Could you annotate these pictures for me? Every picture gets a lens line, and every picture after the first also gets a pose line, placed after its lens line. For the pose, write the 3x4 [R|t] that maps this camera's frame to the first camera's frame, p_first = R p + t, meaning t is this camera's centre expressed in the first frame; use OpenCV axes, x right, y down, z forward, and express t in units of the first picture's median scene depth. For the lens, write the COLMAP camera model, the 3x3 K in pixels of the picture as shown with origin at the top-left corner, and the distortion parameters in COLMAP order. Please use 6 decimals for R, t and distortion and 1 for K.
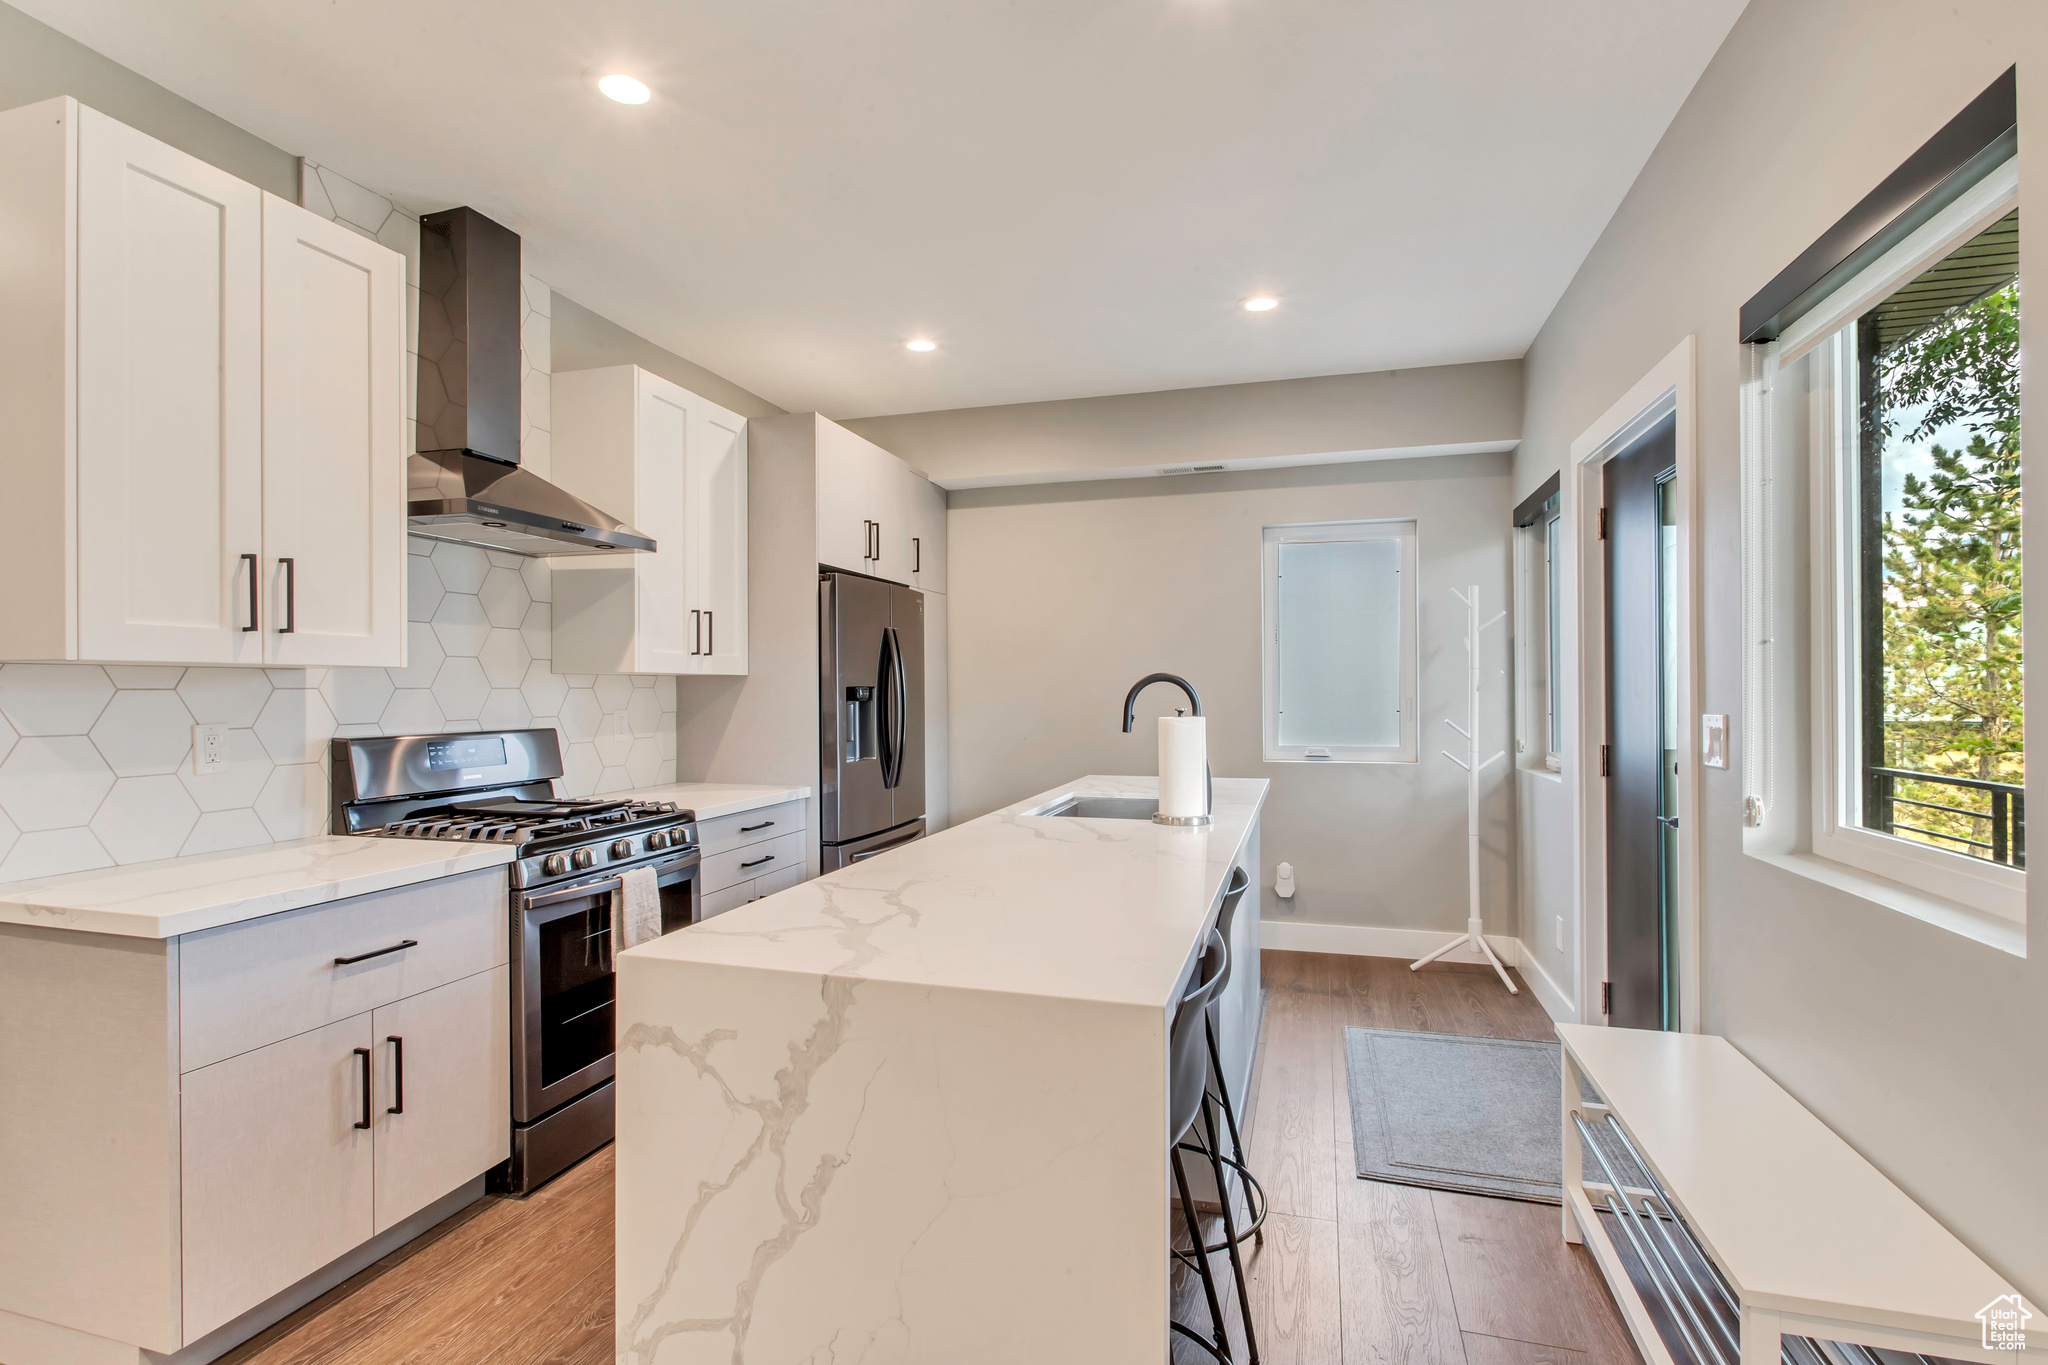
lens RADIAL K [[973.4, 0, 1027.2], [0, 973.4, 690.9], [0, 0, 1]] dist [-0.003597, -0.000231]
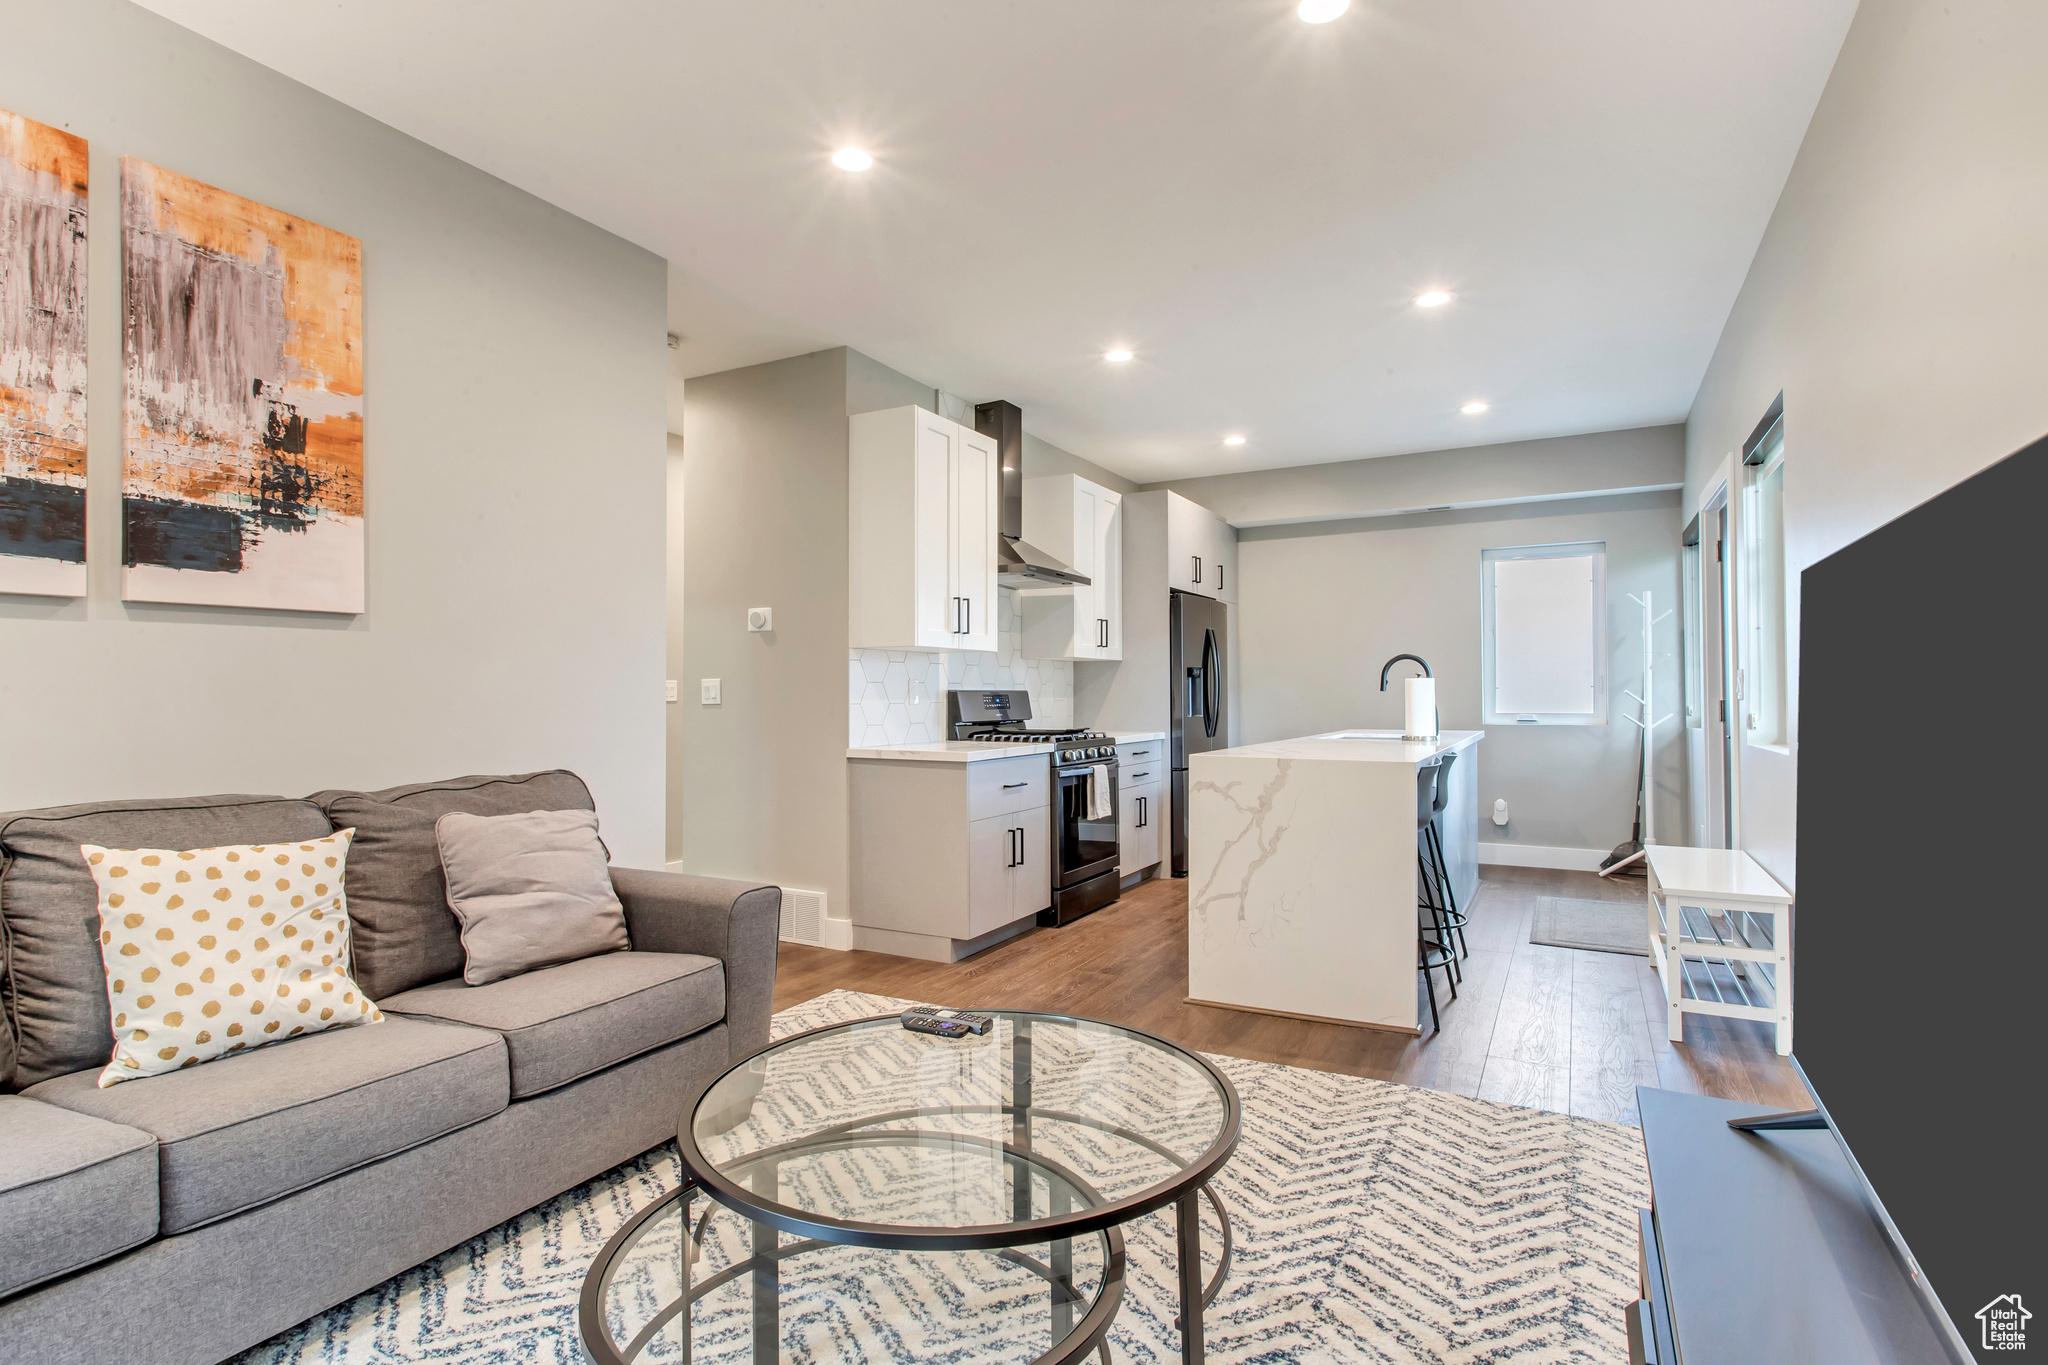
lens RADIAL K [[1010.8, 0, 1025.8], [0, 1010.8, 684.3], [0, 0, 1]] dist [0.001550, 0.000374]
pose [[0.977894, -0.002230, -0.209089, -0.122793], [0.000053, 0.999946, -0.010416, 0.047677], [0.209101, 0.010175, 0.977841, -0.739576]]
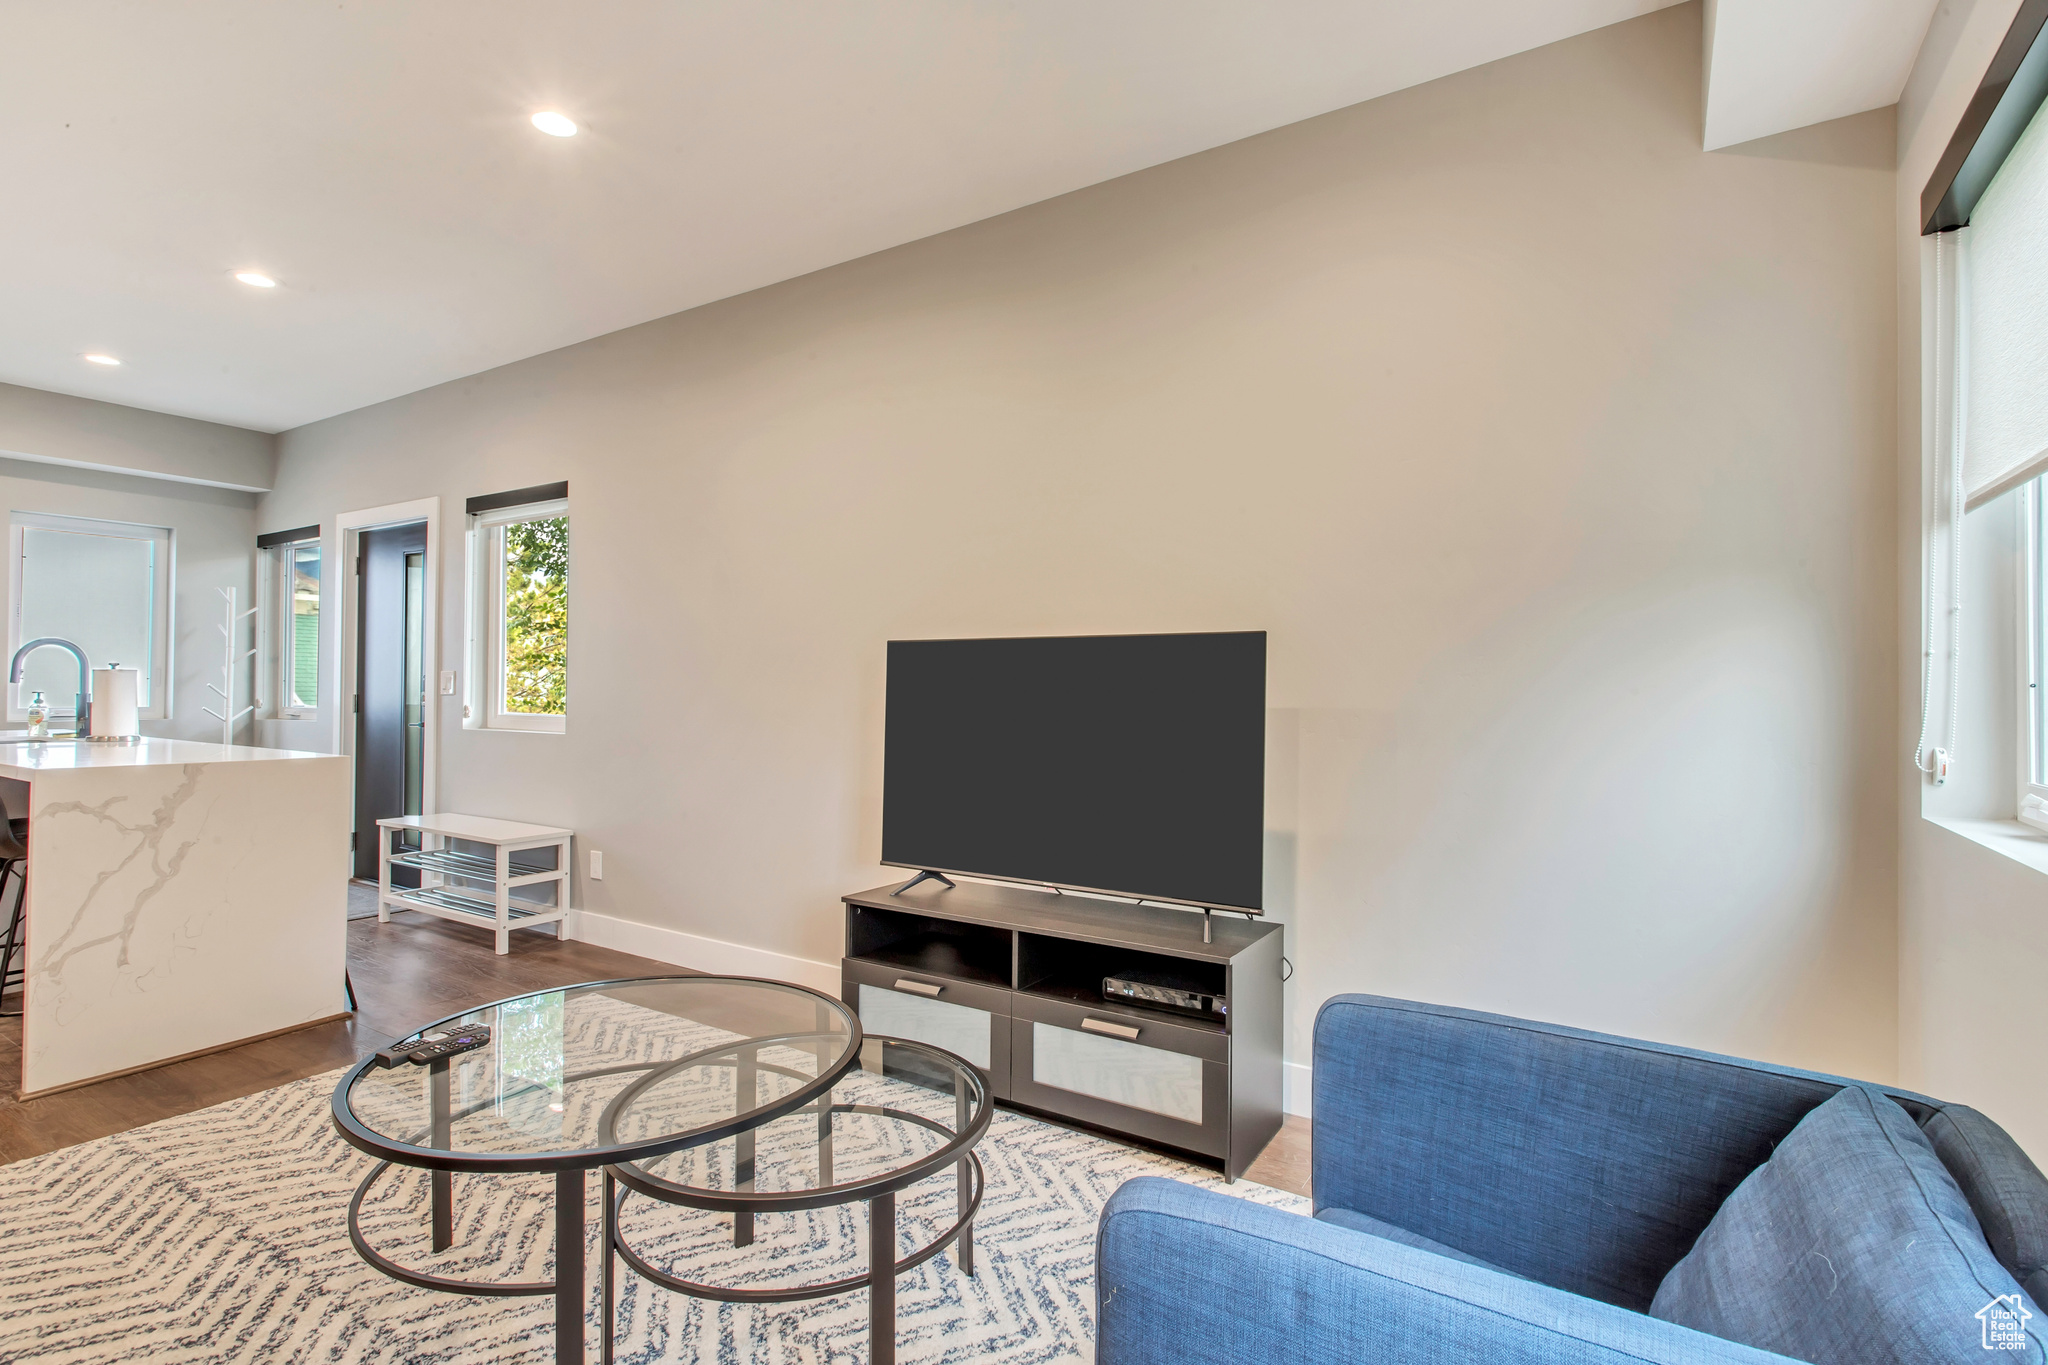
lens RADIAL K [[973.4, 0, 1038.7], [0, 973.4, 676.7], [0, 0, 1]] dist [-0.003597, -0.000231]
pose [[0.256748, 0.016965, 0.966330, -0.768900], [-0.008104, 0.999849, -0.015401, 0.042102], [-0.966444, -0.003877, 0.256846, -0.619665]]
